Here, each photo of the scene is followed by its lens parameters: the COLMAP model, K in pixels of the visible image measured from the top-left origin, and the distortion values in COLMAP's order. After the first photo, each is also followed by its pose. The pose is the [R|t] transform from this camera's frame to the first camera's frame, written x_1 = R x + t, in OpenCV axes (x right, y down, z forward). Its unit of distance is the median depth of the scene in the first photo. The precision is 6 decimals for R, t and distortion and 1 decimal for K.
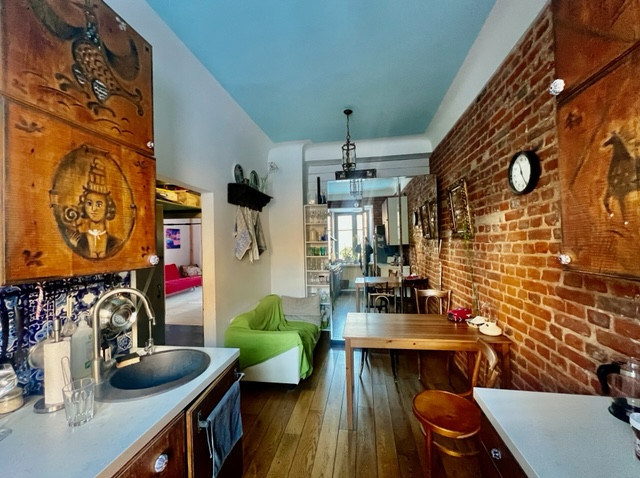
lens RADIAL K [[264.1, 0, 320.0], [0, 264.1, 243.0], [0, 0, 1]] dist [-0.002510, -0.000102]
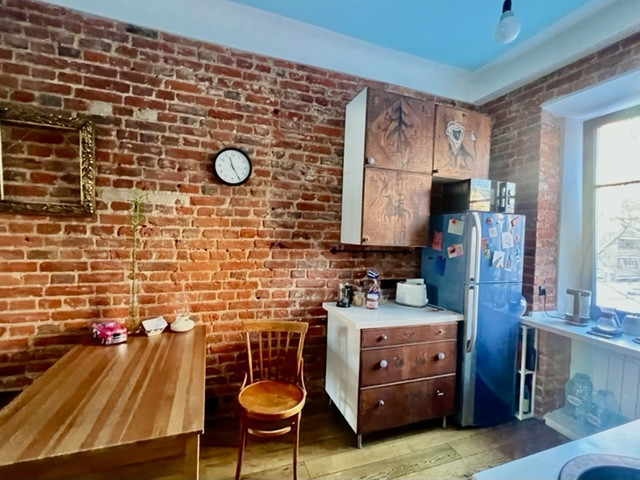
lens RADIAL K [[297.5, 0, 320.6], [0, 297.5, 240.3], [0, 0, 1]] dist [-0.001930, 0.000366]
pose [[-0.491600, -0.011924, 0.870739, -0.579983], [-0.023773, 0.999717, 0.000268, 0.042160], [-0.870496, -0.020568, -0.491745, 1.411183]]
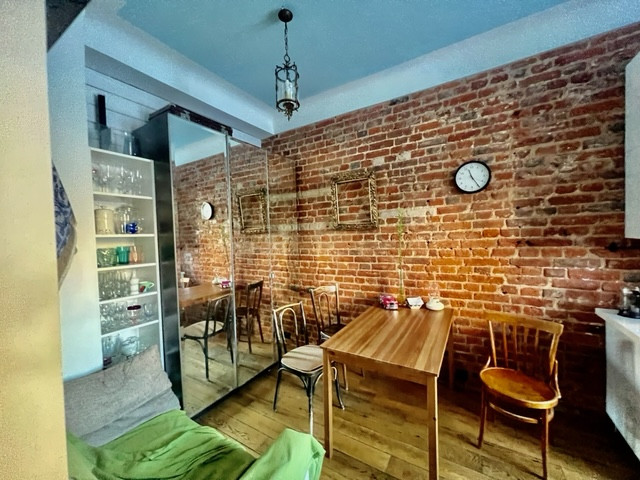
lens RADIAL K [[255.7, 0, 318.9], [0, 255.7, 242.1], [0, 0, 1]] dist [-0.000308, -0.000595]
pose [[0.385859, -0.015051, 0.922435, -0.777986], [0.023416, 0.999705, 0.006517, 0.034088], [-0.922260, 0.019085, 0.386098, 1.330308]]
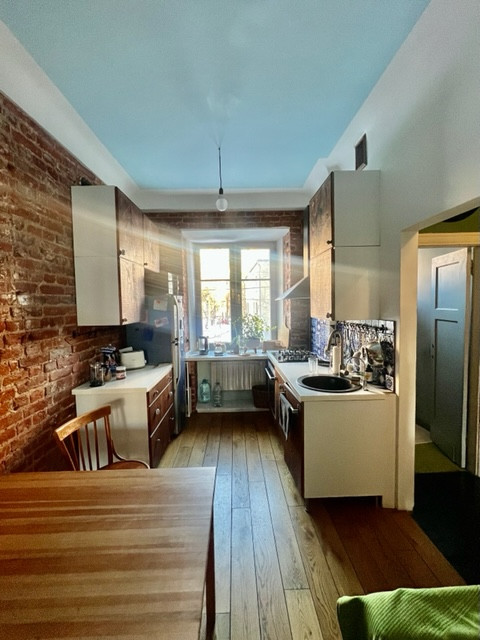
lens RADIAL K [[271.7, 0, 239.6], [0, 271.7, 320.7], [0, 0, 1]] dist [-0.009868, 0.000048]
pose [[-0.982460, 0.054032, -0.178472, 0.167382], [0.042860, 0.996907, 0.065876, -0.032498], [0.181479, 0.057071, -0.981737, 2.100885]]
